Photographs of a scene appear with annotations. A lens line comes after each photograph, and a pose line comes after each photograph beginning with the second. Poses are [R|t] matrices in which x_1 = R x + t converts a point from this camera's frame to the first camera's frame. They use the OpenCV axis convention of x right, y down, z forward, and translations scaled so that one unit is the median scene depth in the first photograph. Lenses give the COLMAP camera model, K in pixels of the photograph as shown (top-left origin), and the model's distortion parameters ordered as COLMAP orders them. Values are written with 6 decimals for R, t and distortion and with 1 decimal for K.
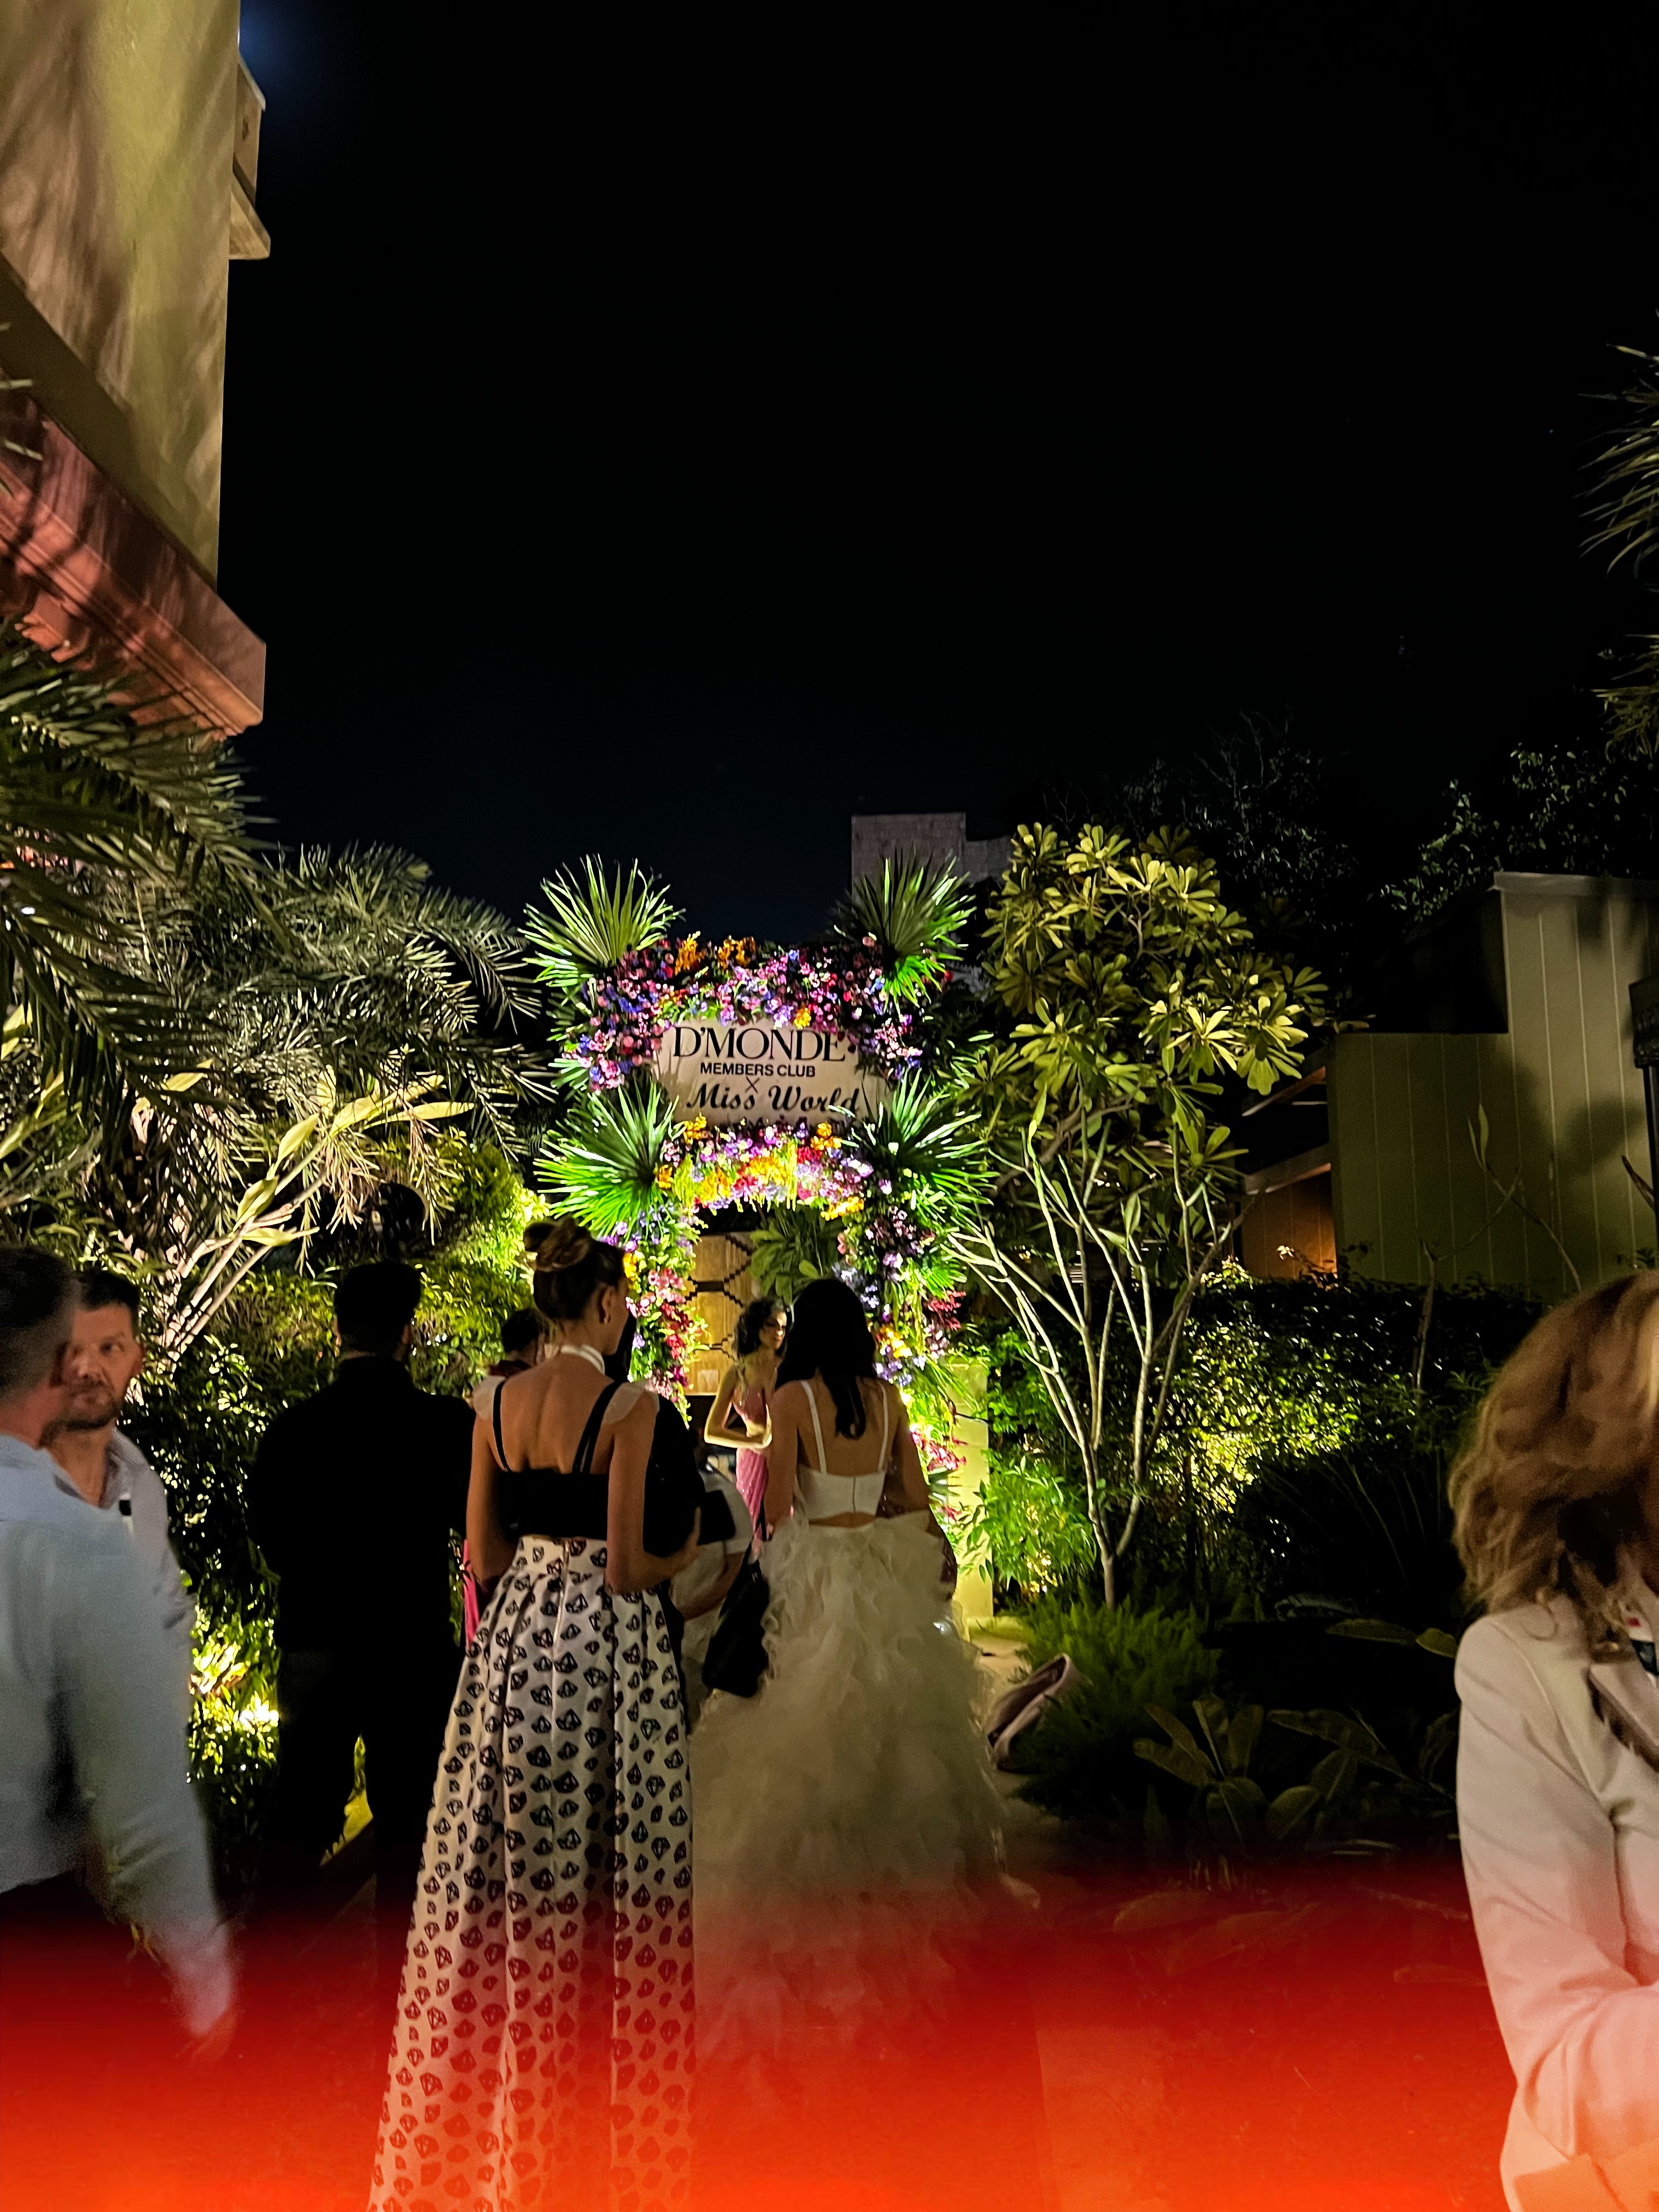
lens RADIAL K [[1657.1, 0, 832.2], [0, 1657.1, 1093.2], [0, 0, 1]] dist [0.056692, -0.066517]
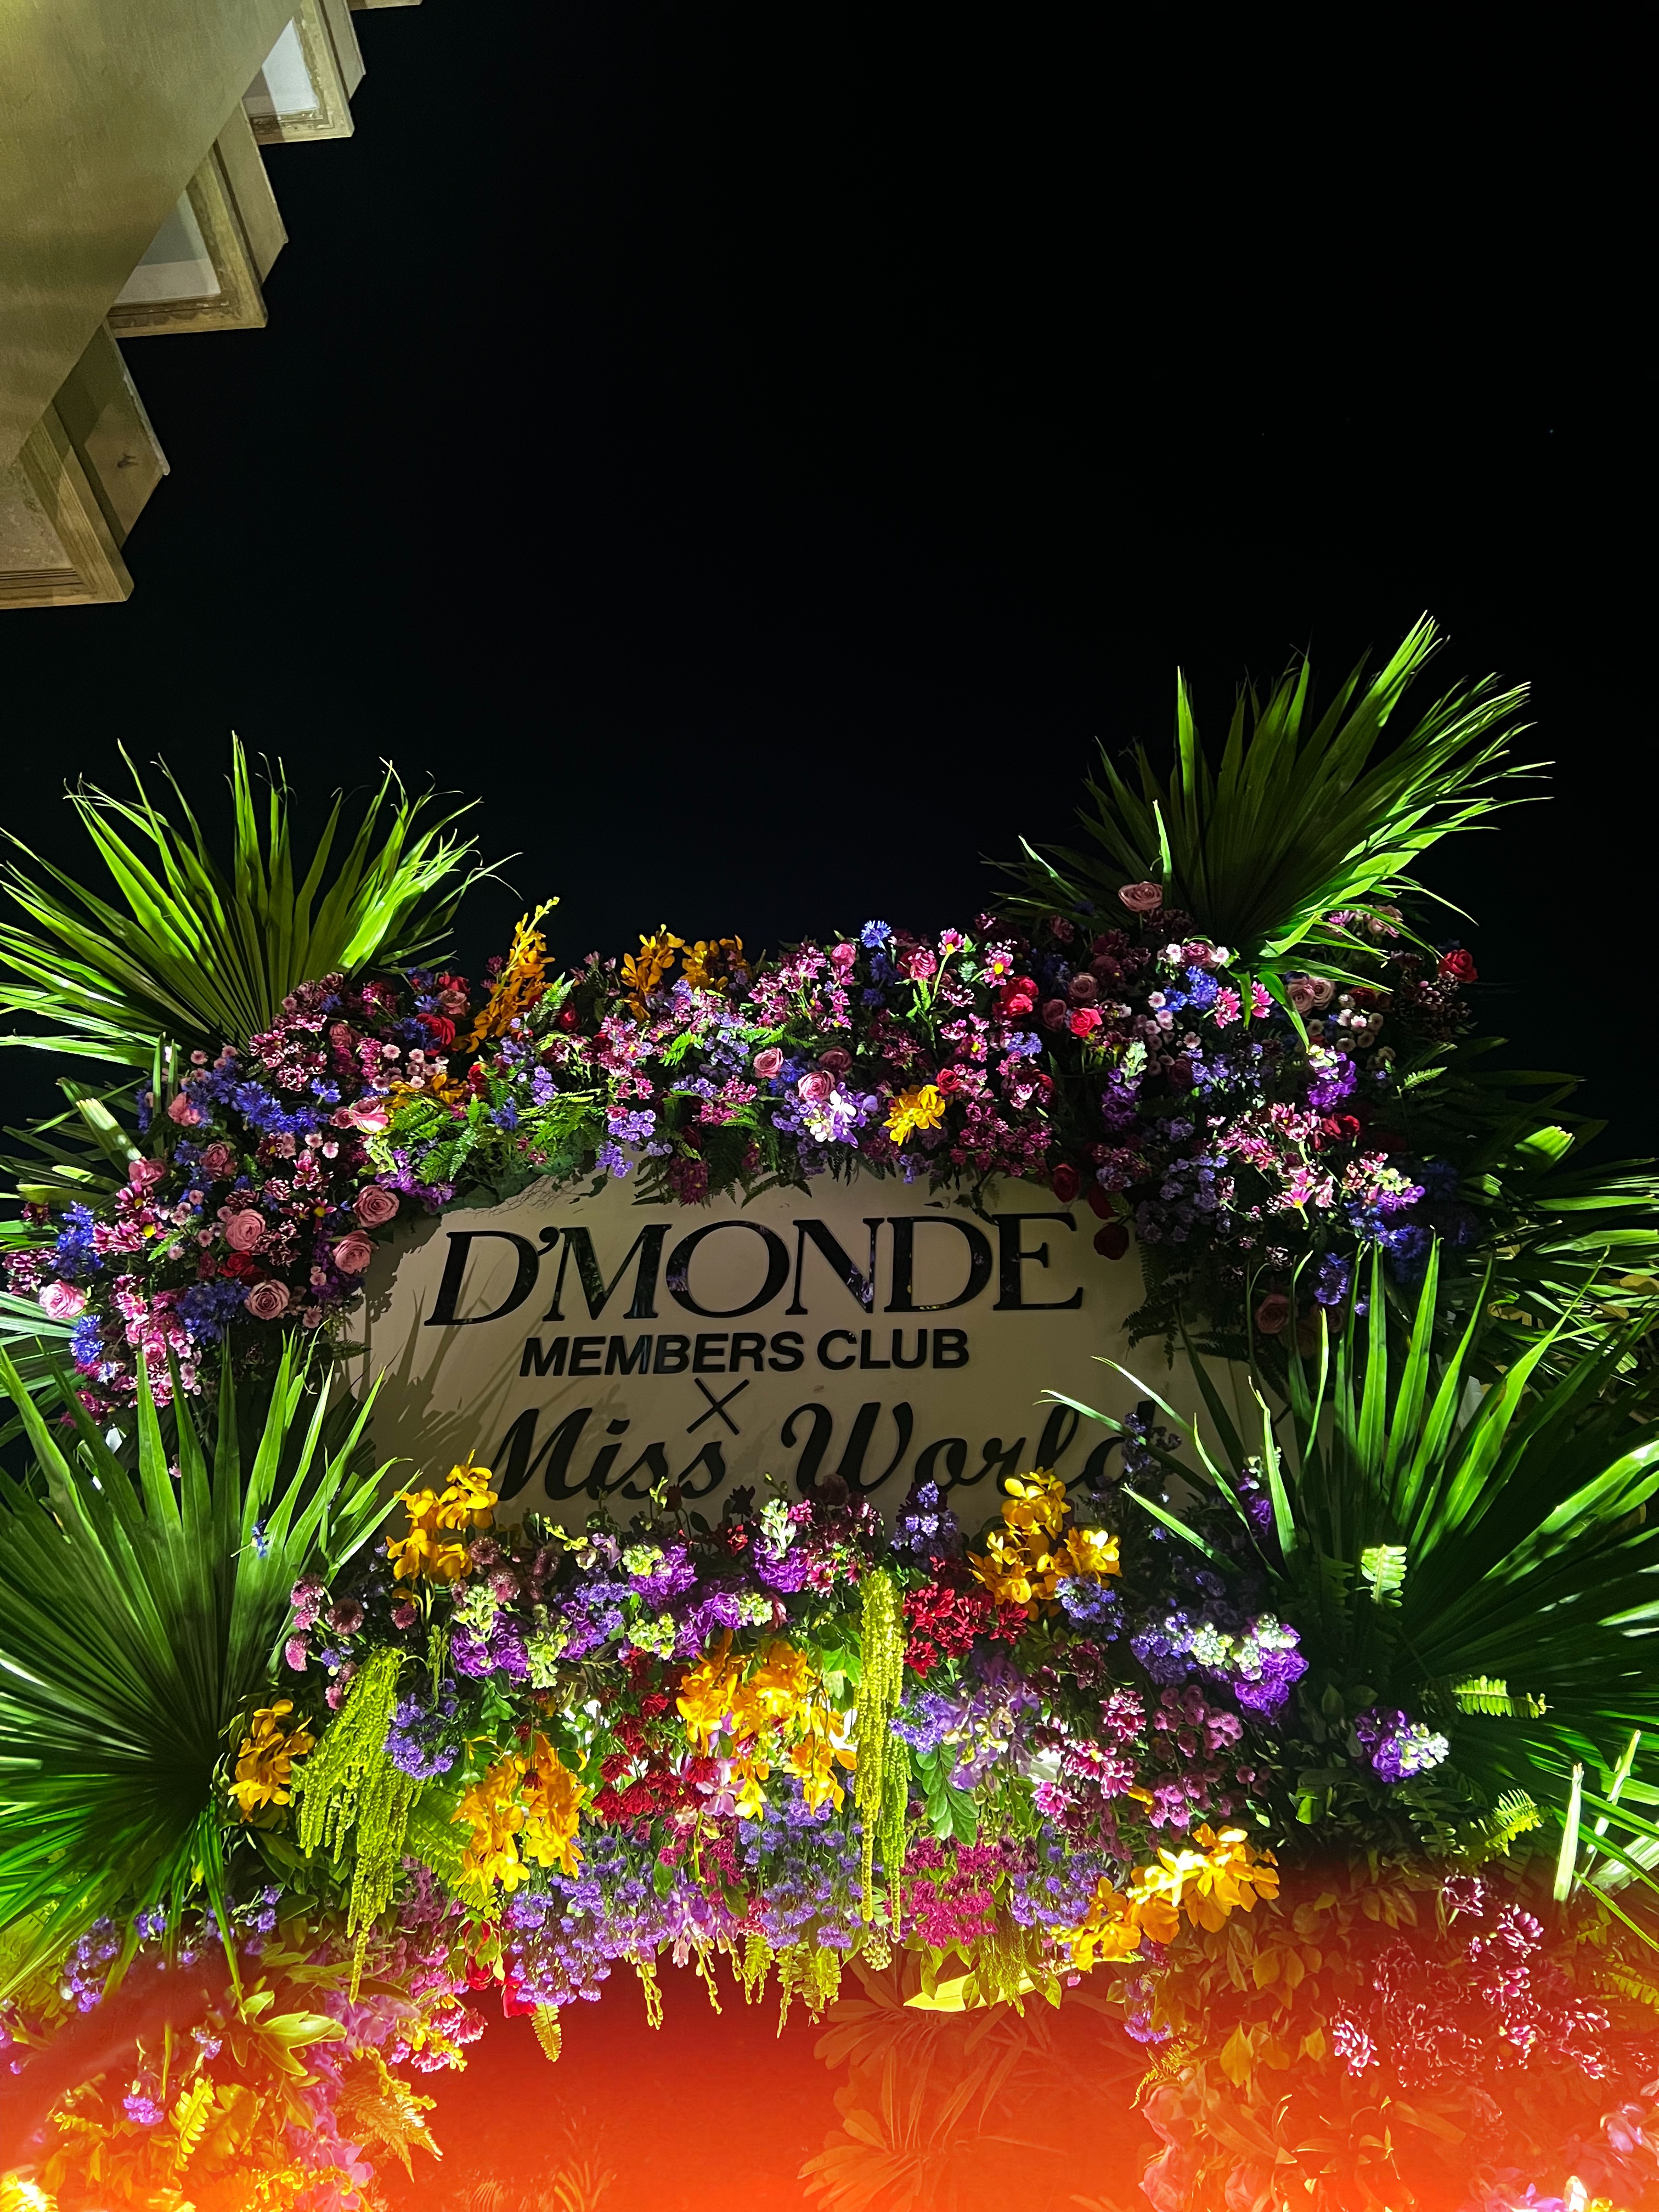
lens RADIAL K [[1657.1, 0, 824.7], [0, 1657.1, 1098.9], [0, 0, 1]] dist [0.056692, -0.066517]
pose [[0.998852, -0.021882, -0.042608, -0.020757], [-0.004983, 0.837254, -0.546791, 0.094175], [0.047638, 0.546376, 0.836184, 0.773880]]
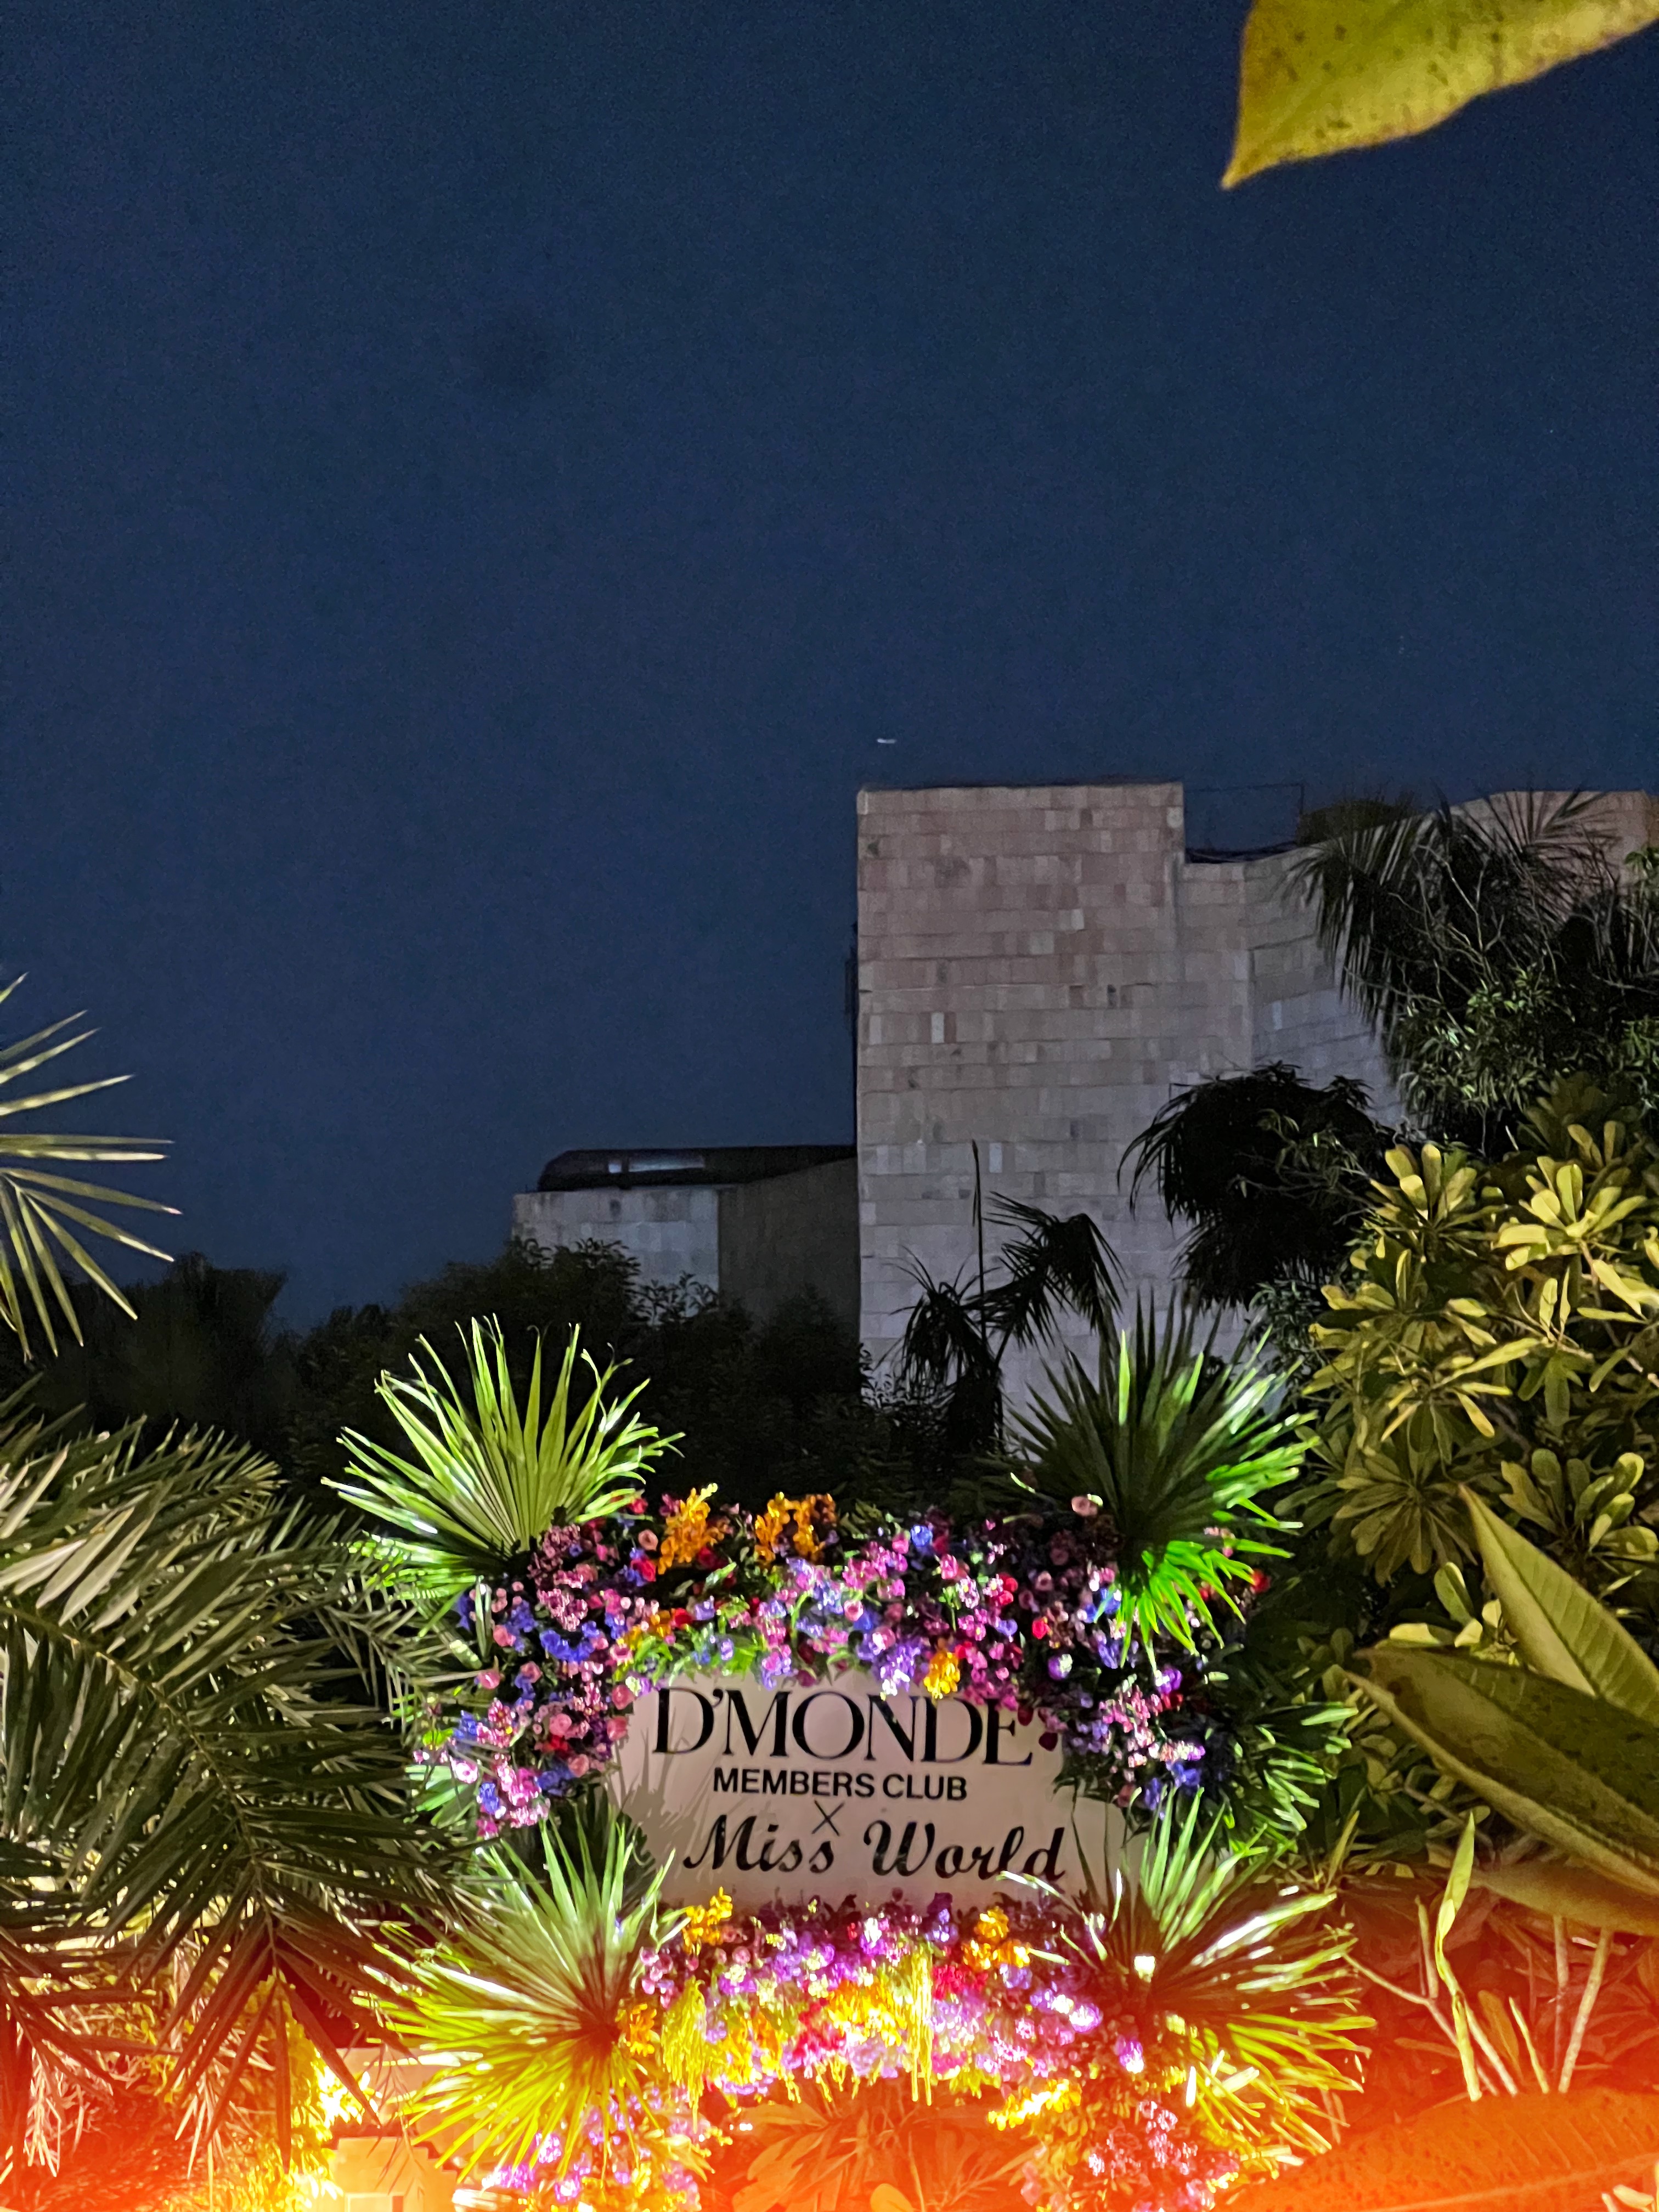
lens RADIAL K [[4934.0, 0, 843.0], [0, 4934.0, 988.8], [0, 0, 1]] dist [0.162029, 0.000000]
pose [[0.999911, 0.000535, 0.013361, -0.063115], [0.000988, 0.993512, -0.113726, -0.077409], [-0.013336, 0.113729, 0.993422, -0.382415]]
